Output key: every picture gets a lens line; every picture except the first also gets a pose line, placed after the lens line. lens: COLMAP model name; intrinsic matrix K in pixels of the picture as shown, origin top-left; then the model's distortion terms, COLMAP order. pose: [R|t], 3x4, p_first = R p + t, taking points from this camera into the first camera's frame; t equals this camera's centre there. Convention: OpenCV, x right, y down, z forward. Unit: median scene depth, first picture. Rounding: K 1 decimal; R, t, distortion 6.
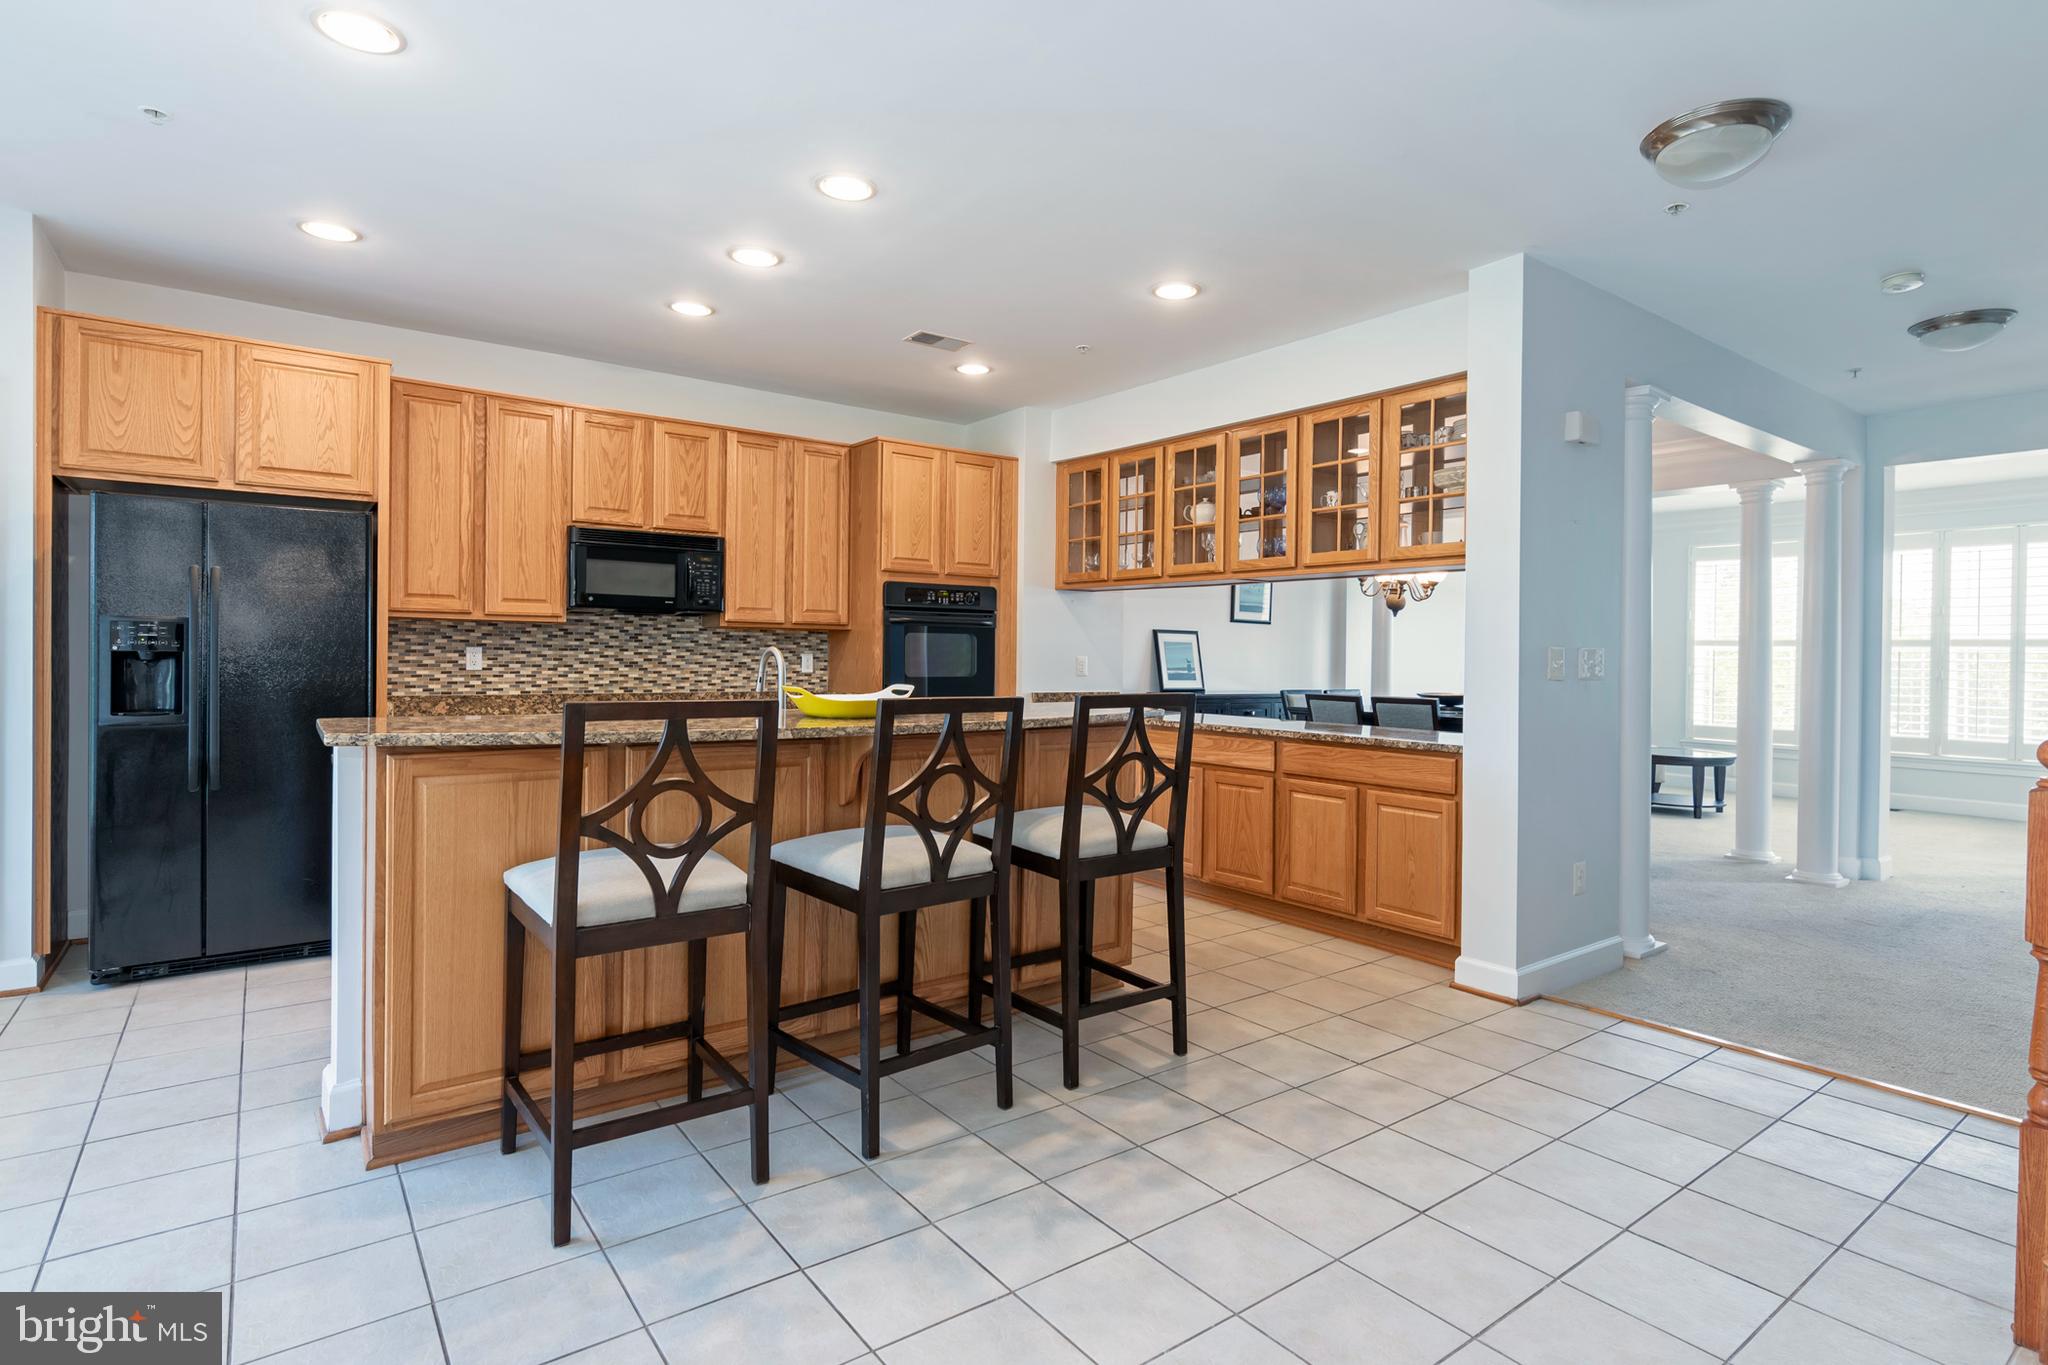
lens RADIAL K [[1003.5, 0, 1064.9], [0, 1003.5, 649.7], [0, 0, 1]] dist [-0.000693, -0.000191]
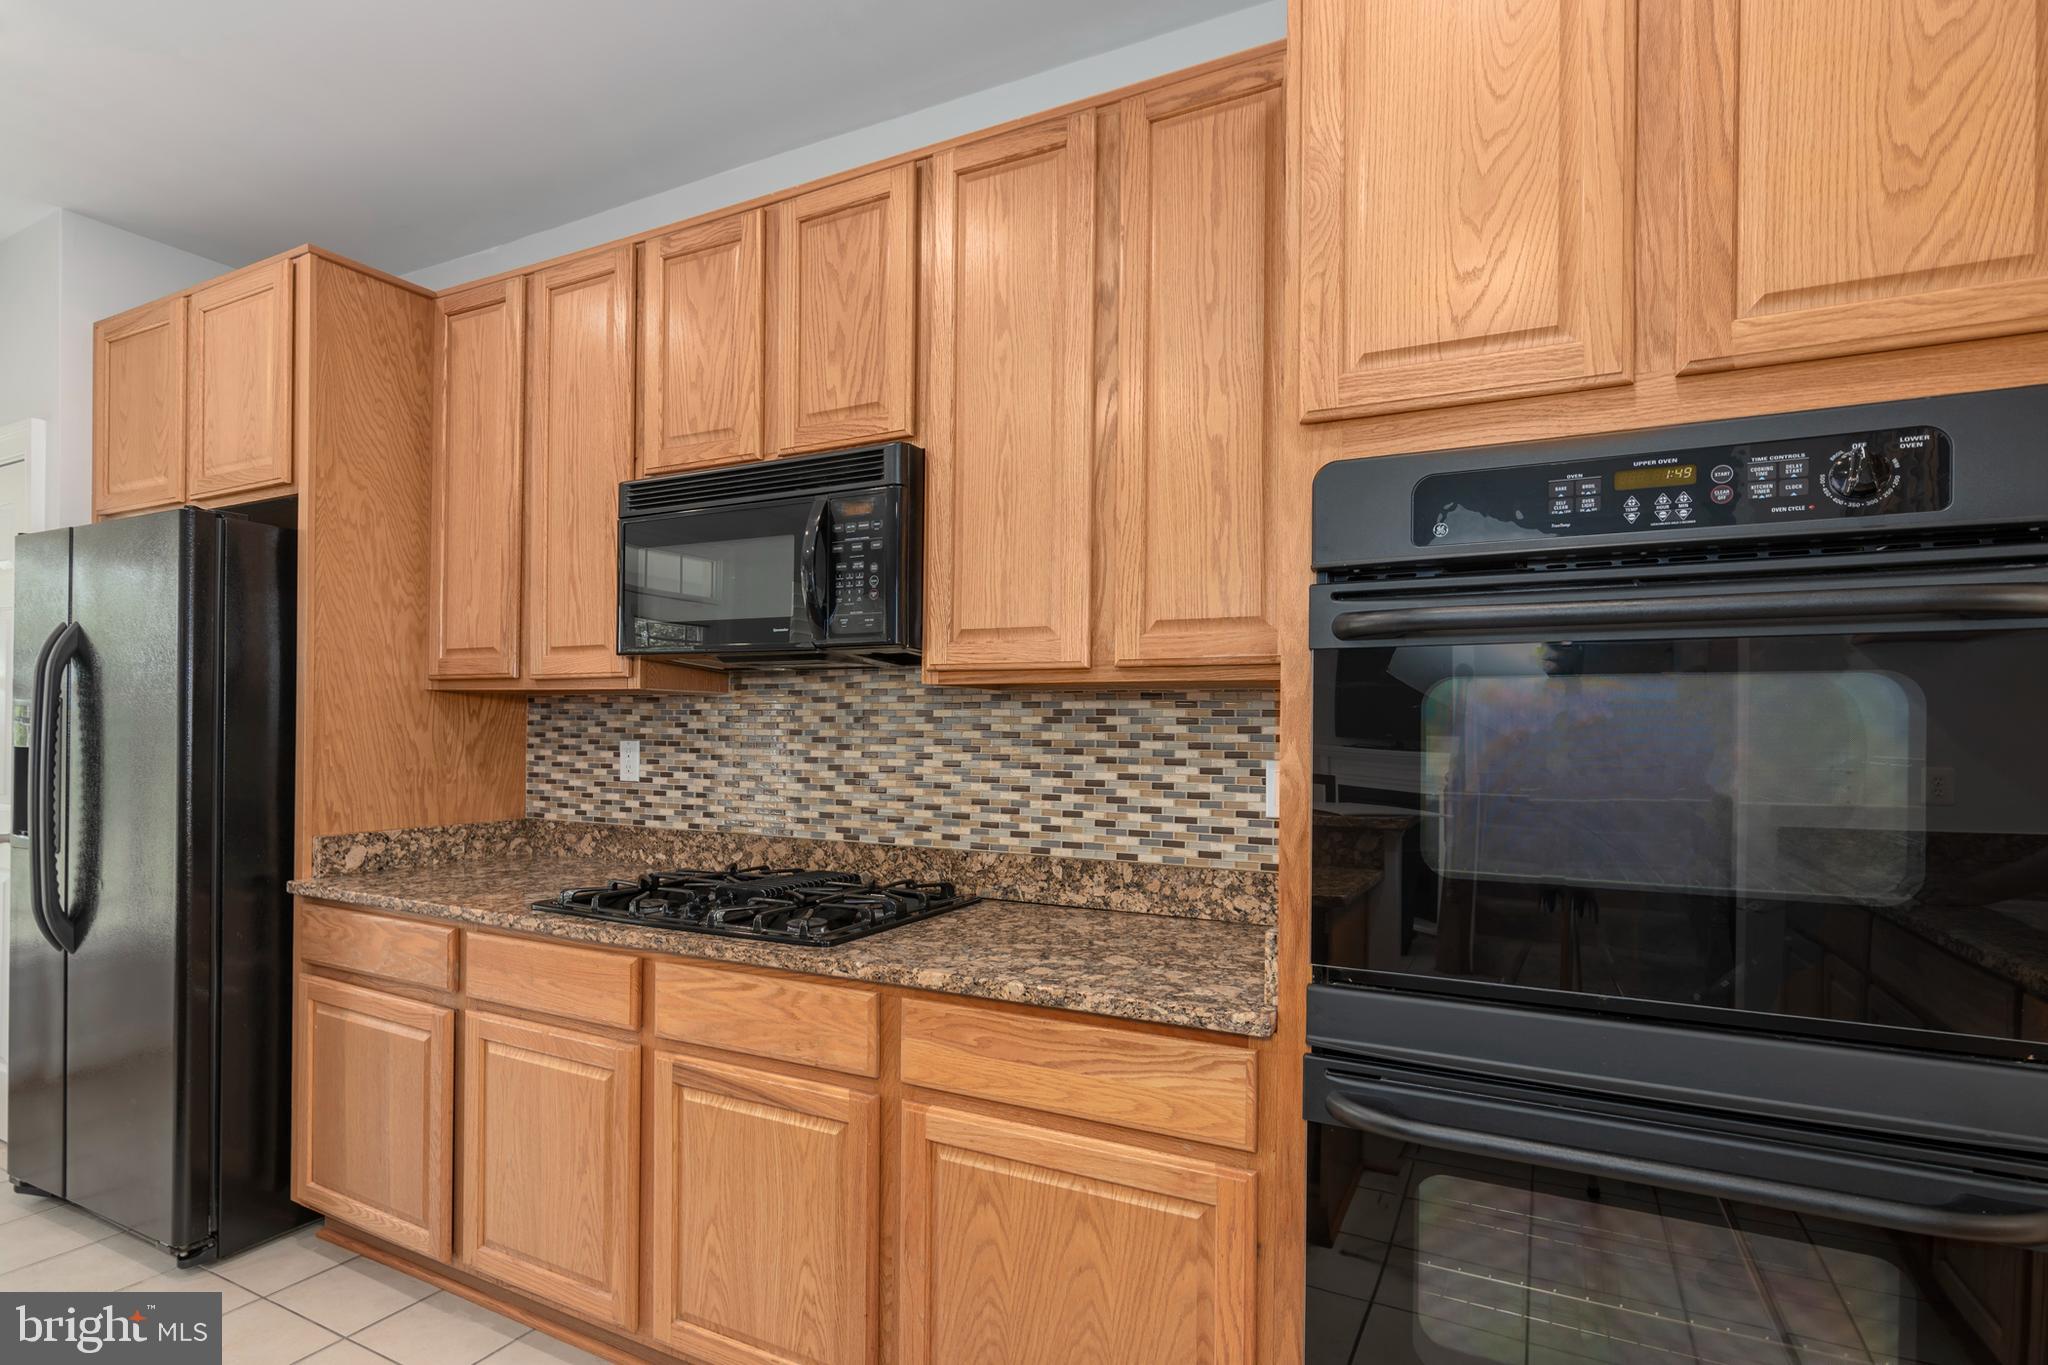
lens RADIAL K [[1003.5, 0, 992.7], [0, 1003.5, 741.7], [0, 0, 1]] dist [-0.000693, -0.000191]
pose [[0.401396, 0.000192, -0.915905, 0.010439], [-0.003827, 0.999992, -0.001467, -0.001763], [0.915897, 0.004094, 0.401393, 0.892990]]
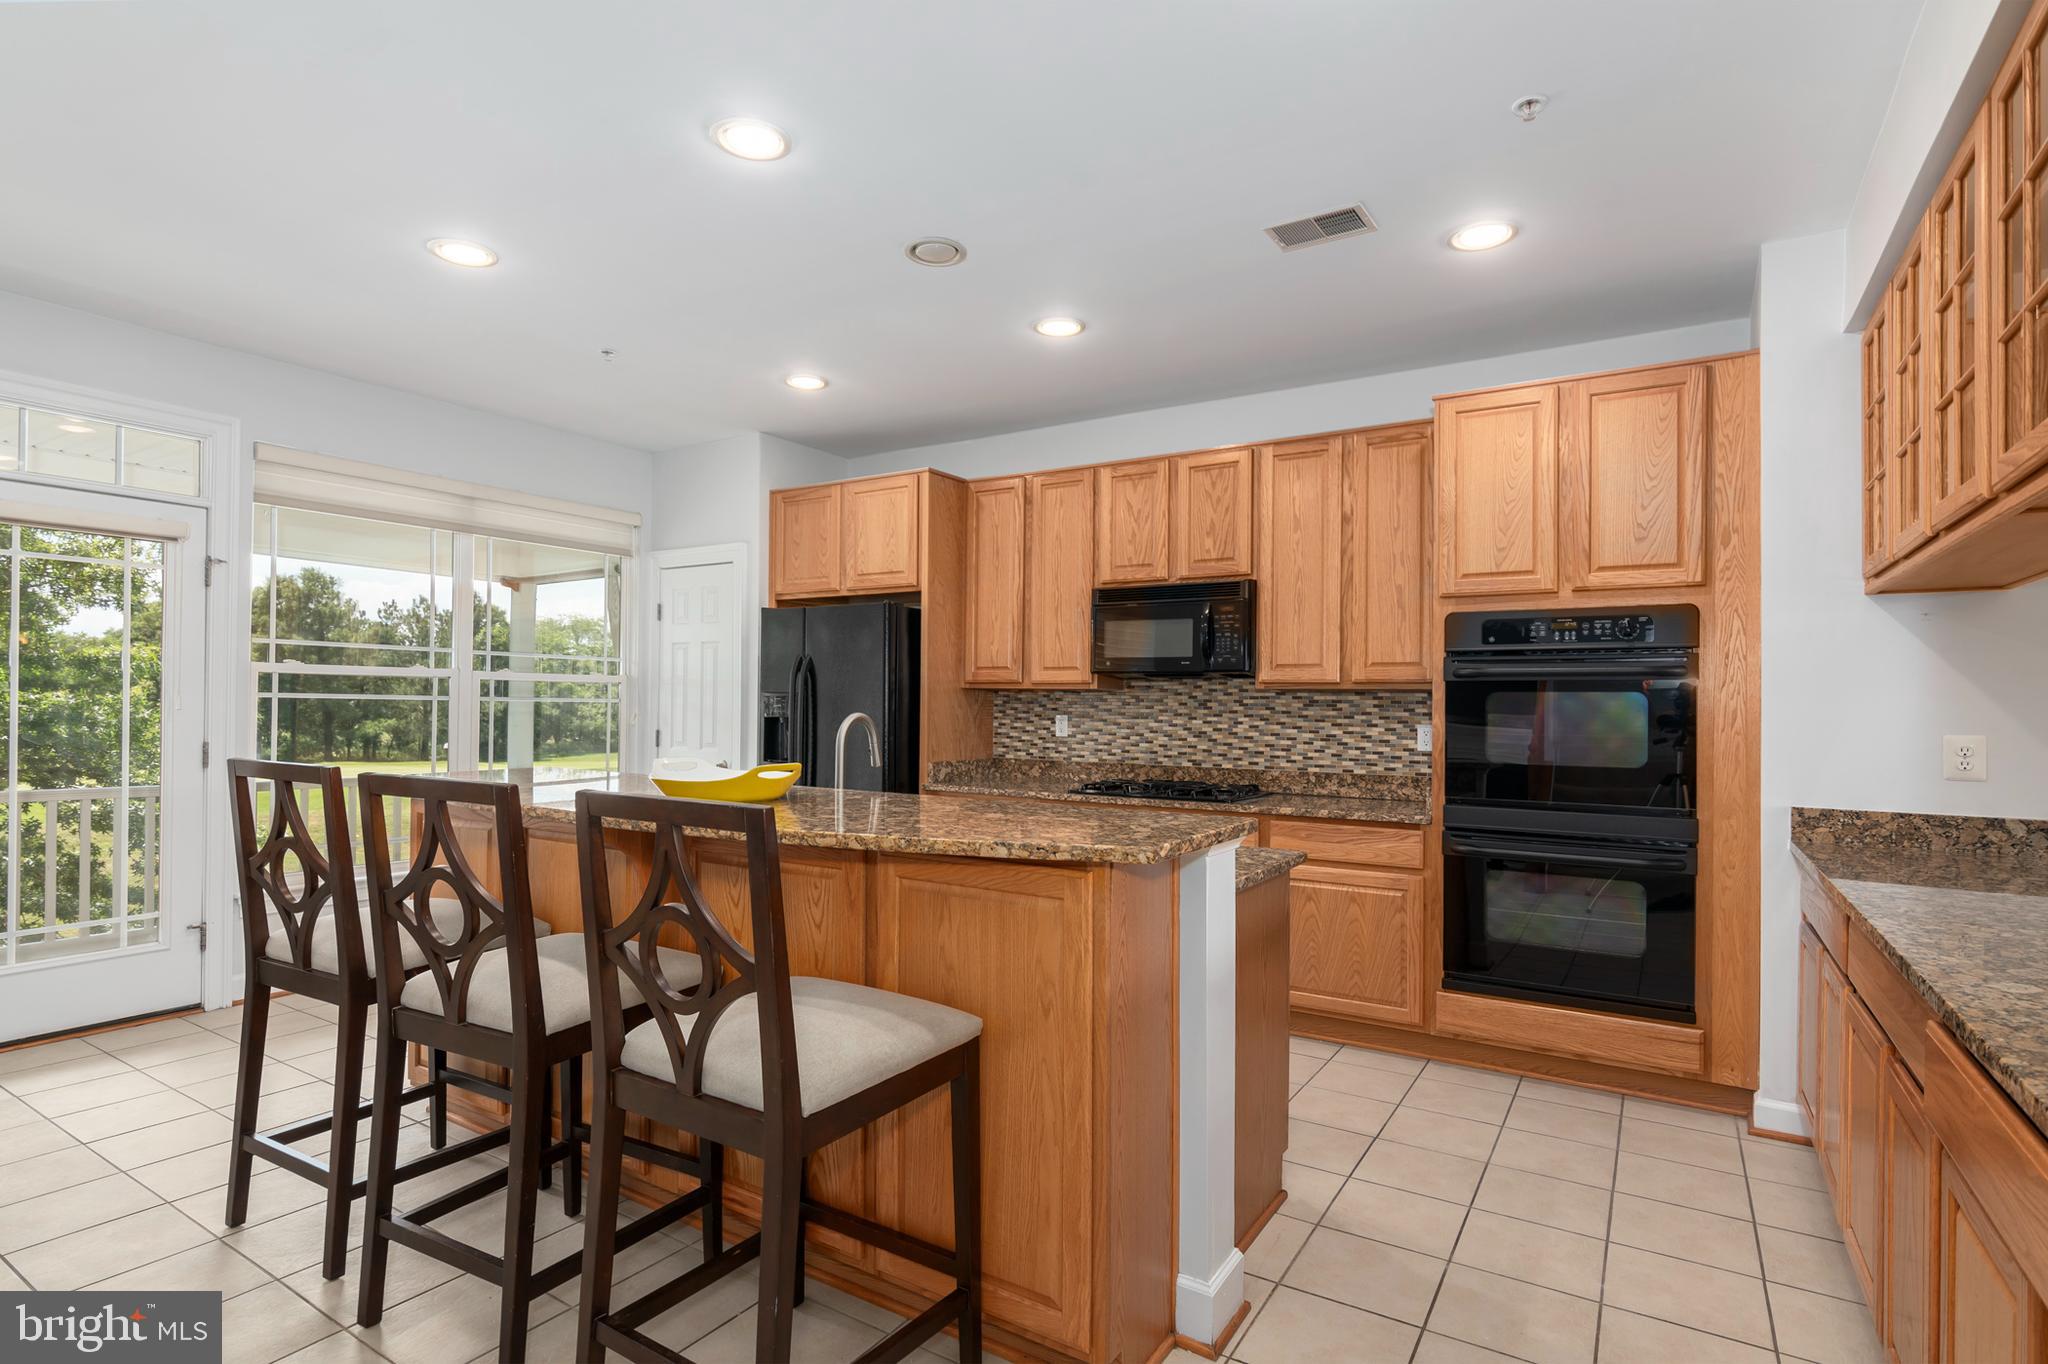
lens RADIAL K [[1003.5, 0, 1033.4], [0, 1003.5, 706.0], [0, 0, 1]] dist [-0.000693, -0.000191]
pose [[0.354367, -0.010786, -0.935044, 0.358253], [-0.005145, 0.999896, -0.013483, 0.002207], [0.935092, 0.009589, 0.354275, 0.557148]]
